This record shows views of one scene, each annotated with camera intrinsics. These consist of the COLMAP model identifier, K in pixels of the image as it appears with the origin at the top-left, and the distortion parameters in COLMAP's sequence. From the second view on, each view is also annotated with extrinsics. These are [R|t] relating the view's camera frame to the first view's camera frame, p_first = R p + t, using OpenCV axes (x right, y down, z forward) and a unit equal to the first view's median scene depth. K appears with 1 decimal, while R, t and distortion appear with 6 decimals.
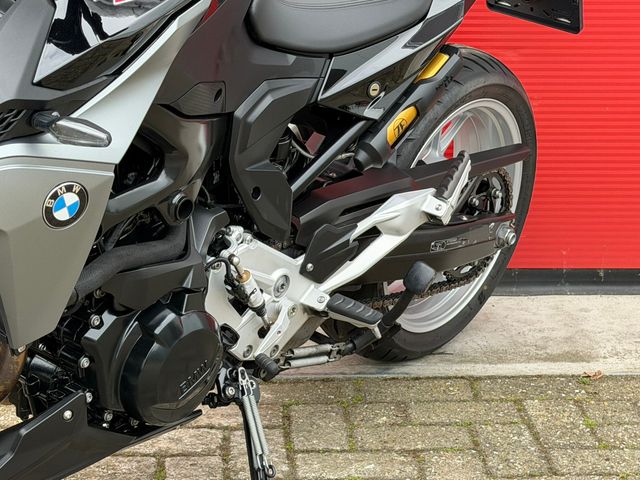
lens RADIAL K [[1458.8, 0, 328.4], [0, 1458.8, 234.8], [0, 0, 1]] dist [0.135973, 0.000000]
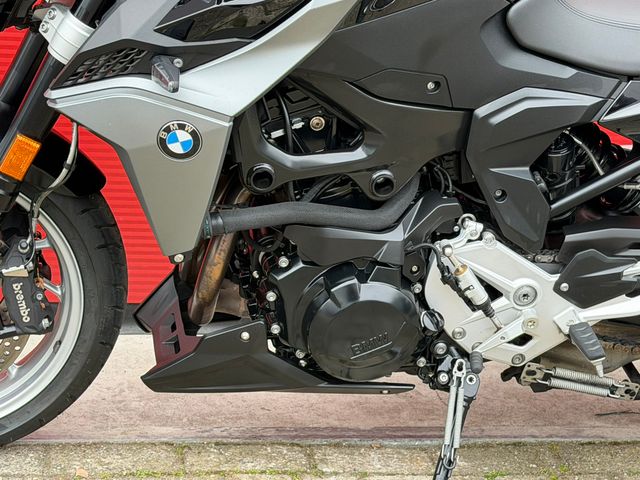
lens RADIAL K [[1507.2, 0, 322.2], [0, 1507.2, 254.8], [0, 0, 1]] dist [0.153054, 0.000000]
pose [[0.740719, 0.261131, -0.618987, 0.496830], [-0.252916, 0.961972, 0.103171, -0.063312], [0.622389, 0.080131, 0.778595, 0.109447]]
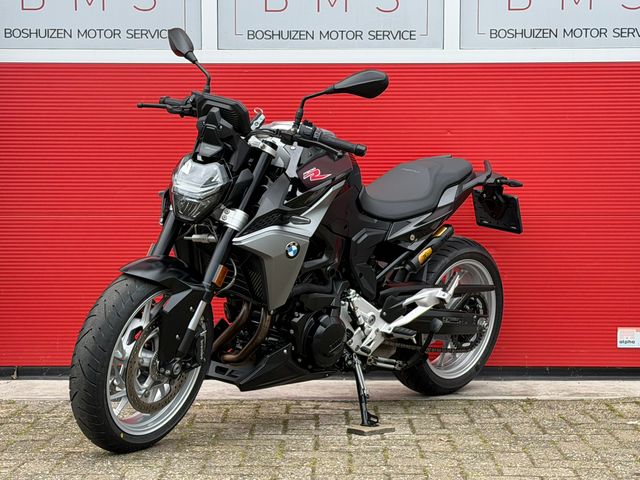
lens RADIAL K [[1458.8, 0, 325.1], [0, 1458.8, 244.5], [0, 0, 1]] dist [0.135973, 0.000000]
pose [[0.997398, -0.013441, -0.070832, 0.057759], [-0.004296, 0.969643, -0.244487, 0.478705], [0.071968, 0.244155, 0.967062, -1.238925]]
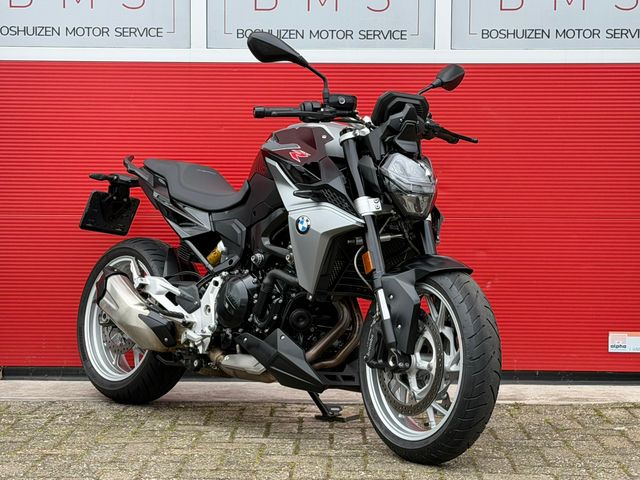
lens RADIAL K [[1458.8, 0, 323.6], [0, 1458.8, 245.7], [0, 0, 1]] dist [0.135973, 0.000000]
pose [[0.996734, -0.006379, -0.080506, 0.099579], [-0.013444, 0.969860, -0.243292, 0.469344], [0.079631, 0.243580, 0.966606, -1.213287]]
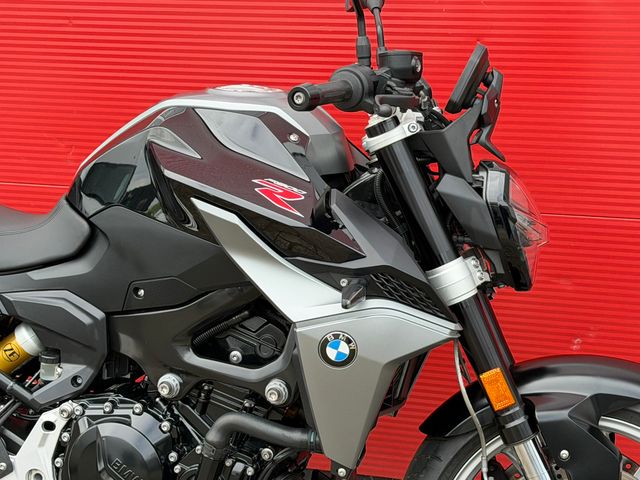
lens RADIAL K [[1458.8, 0, 327.0], [0, 1458.8, 243.6], [0, 0, 1]] dist [0.135973, 0.000000]
pose [[0.882052, -0.187165, 0.432381, -0.511500], [0.173699, 0.982247, 0.070842, -0.190355], [-0.437964, 0.012618, 0.898904, -0.160059]]
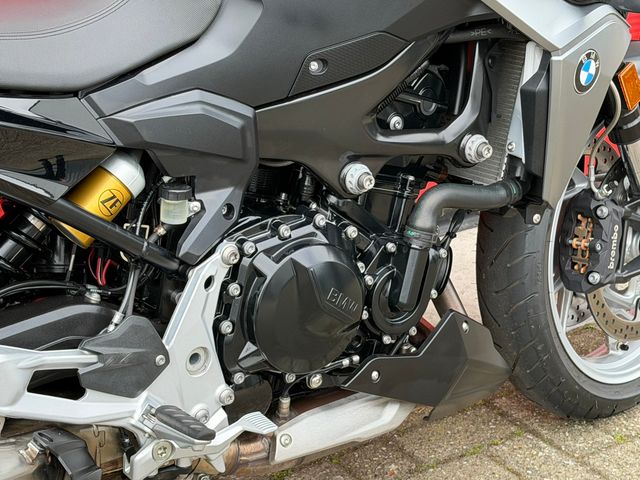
lens RADIAL K [[1458.8, 0, 322.7], [0, 1458.8, 237.8], [0, 0, 1]] dist [0.135973, 0.000000]
pose [[0.157594, -0.430367, 0.888791, -0.918295], [0.201996, 0.895056, 0.397584, -0.333436], [-0.966624, 0.116875, 0.227988, 0.692003]]
